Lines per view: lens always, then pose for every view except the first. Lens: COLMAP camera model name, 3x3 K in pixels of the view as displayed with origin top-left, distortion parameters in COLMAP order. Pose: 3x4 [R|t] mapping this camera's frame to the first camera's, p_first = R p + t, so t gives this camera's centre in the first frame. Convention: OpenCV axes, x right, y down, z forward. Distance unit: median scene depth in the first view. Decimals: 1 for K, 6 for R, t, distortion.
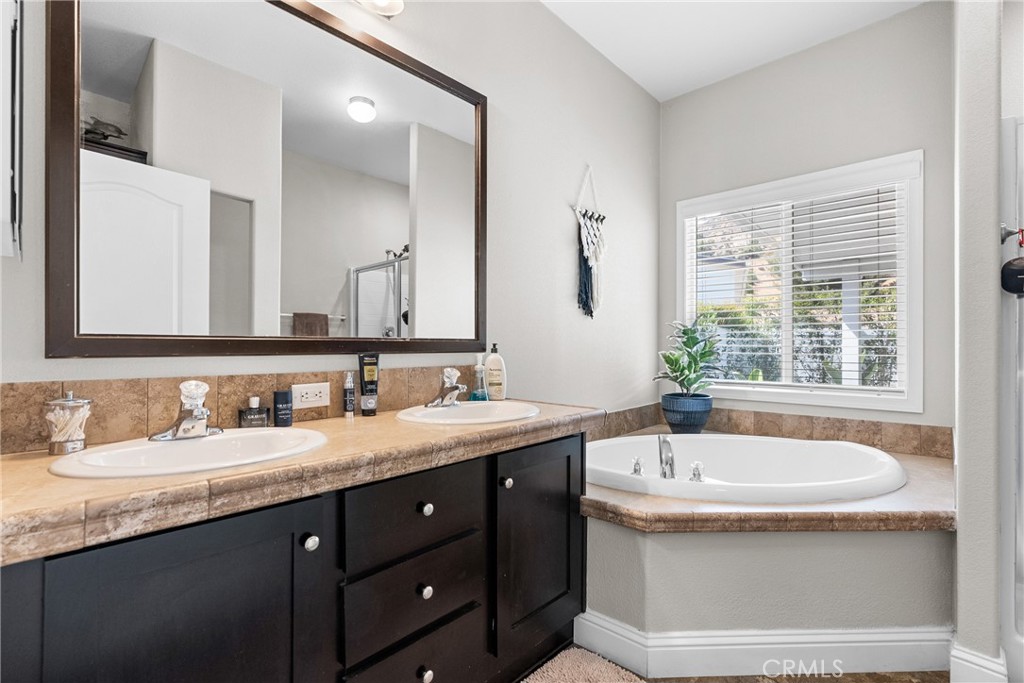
lens RADIAL K [[467.2, 0, 512.6], [0, 467.2, 343.0], [0, 0, 1]] dist [-0.005822, 0.000813]
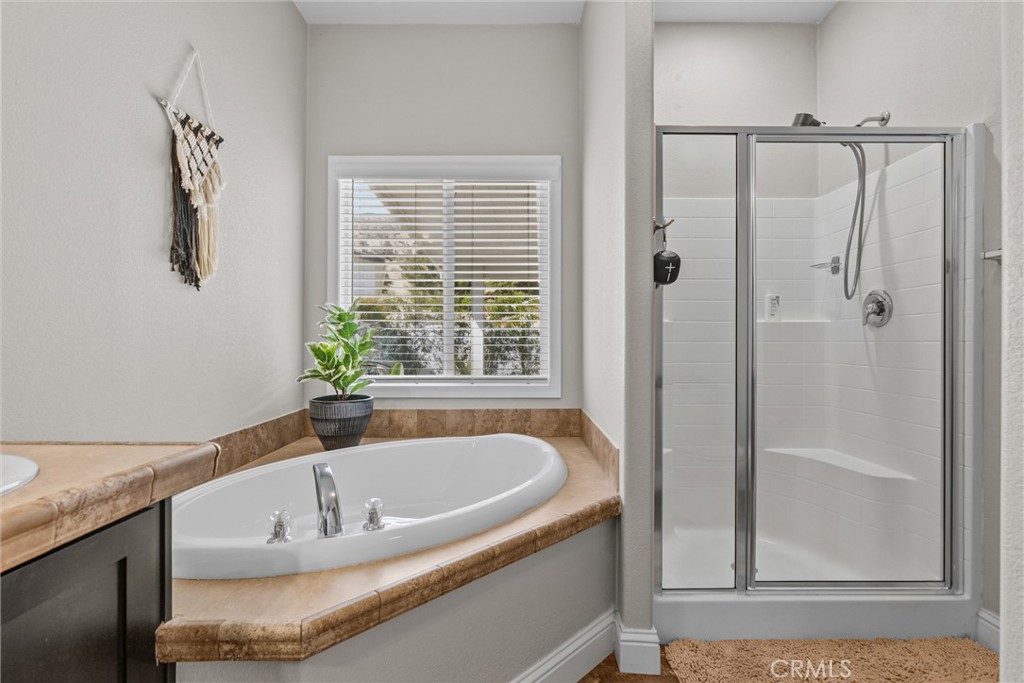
lens RADIAL K [[467.2, 0, 516.0], [0, 467.2, 342.1], [0, 0, 1]] dist [-0.005822, 0.000813]
pose [[0.733367, -0.000438, 0.679832, 0.060207], [-0.003166, 0.999987, 0.004060, 0.015879], [-0.679825, -0.005130, 0.733356, 0.258259]]
